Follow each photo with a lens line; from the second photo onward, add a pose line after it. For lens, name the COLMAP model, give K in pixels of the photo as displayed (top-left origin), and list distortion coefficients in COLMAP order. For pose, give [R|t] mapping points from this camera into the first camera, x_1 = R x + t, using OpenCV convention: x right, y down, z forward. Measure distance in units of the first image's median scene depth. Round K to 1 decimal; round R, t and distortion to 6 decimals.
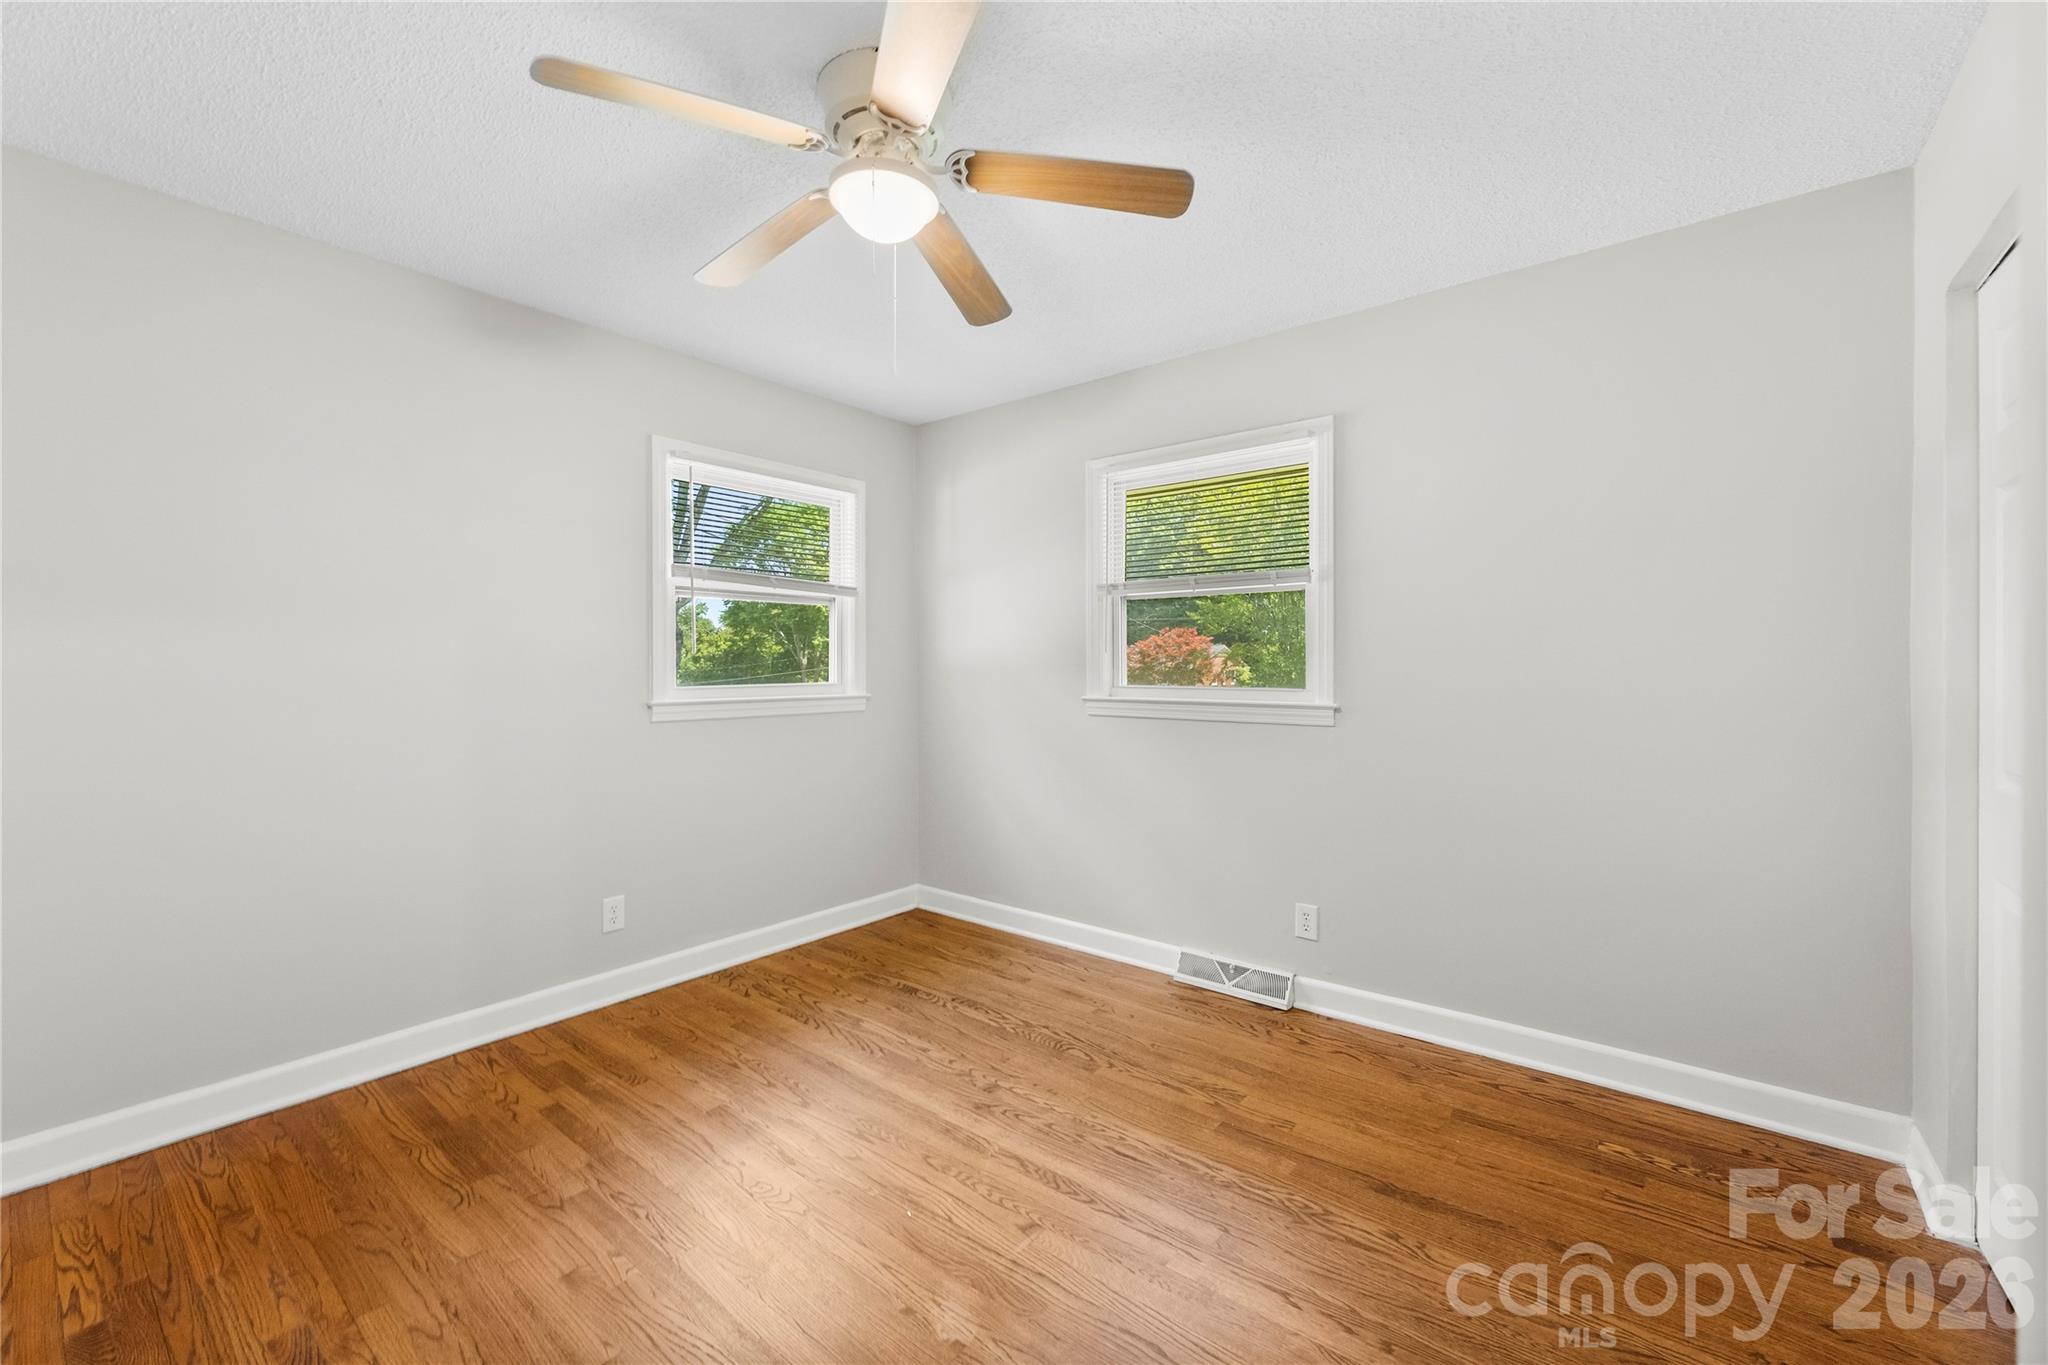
lens RADIAL K [[829.8, 0, 1019.2], [0, 829.8, 678.6], [0, 0, 1]] dist [0.001279, -0.000033]
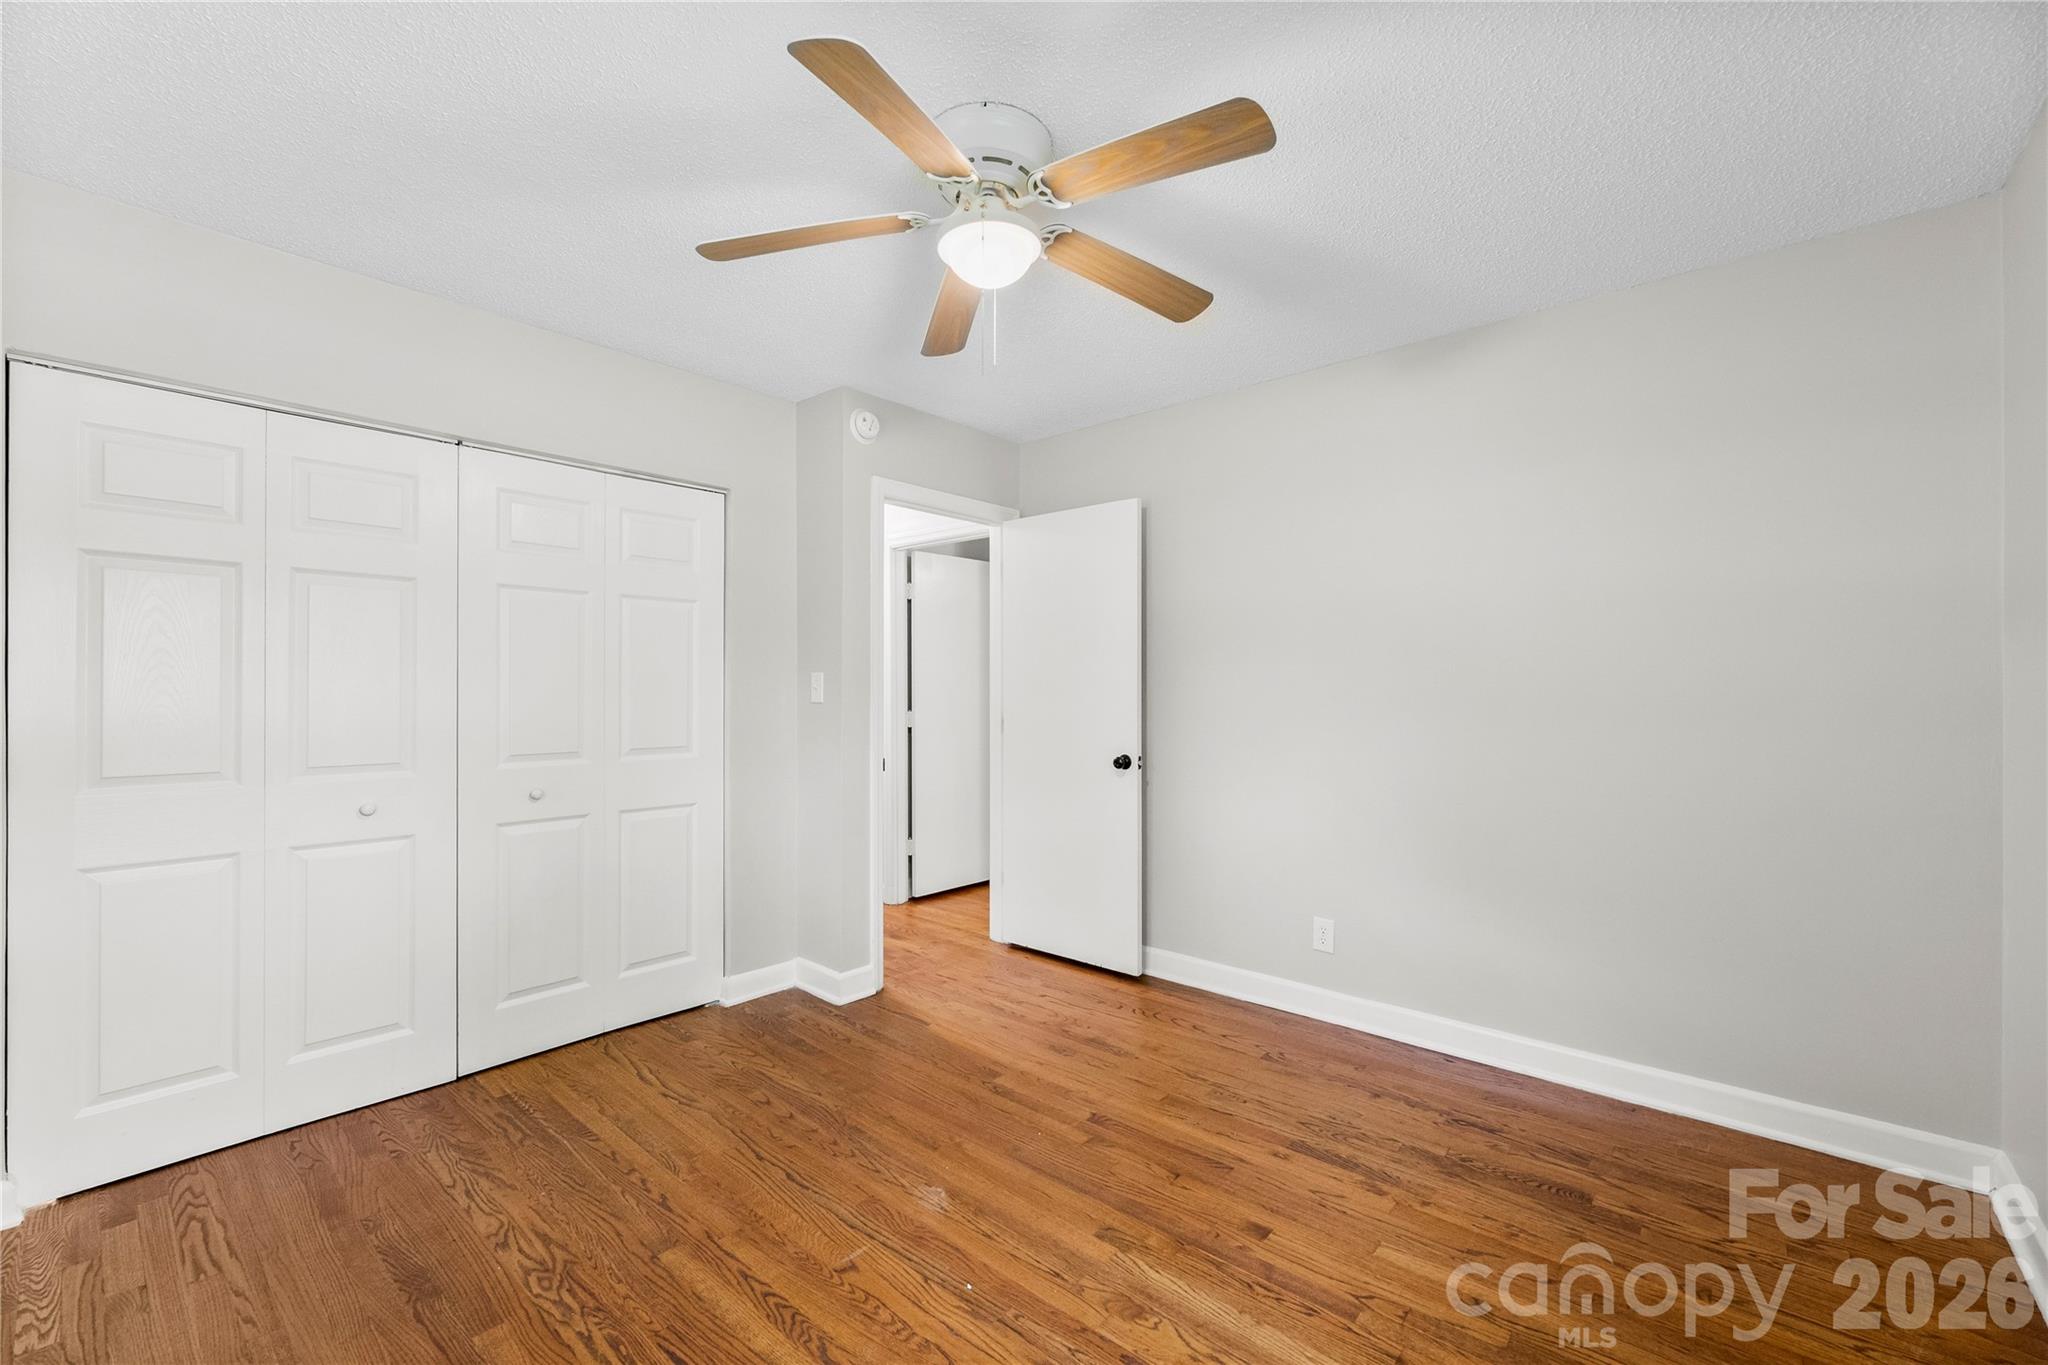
lens RADIAL K [[829.8, 0, 1019.2], [0, 829.8, 678.6], [0, 0, 1]] dist [0.001279, -0.000033]
pose [[-0.999109, 0.002866, 0.042112, -0.234080], [0.002750, 0.999992, -0.002820, -0.030992], [-0.042119, -0.002702, -0.999109, 1.966739]]
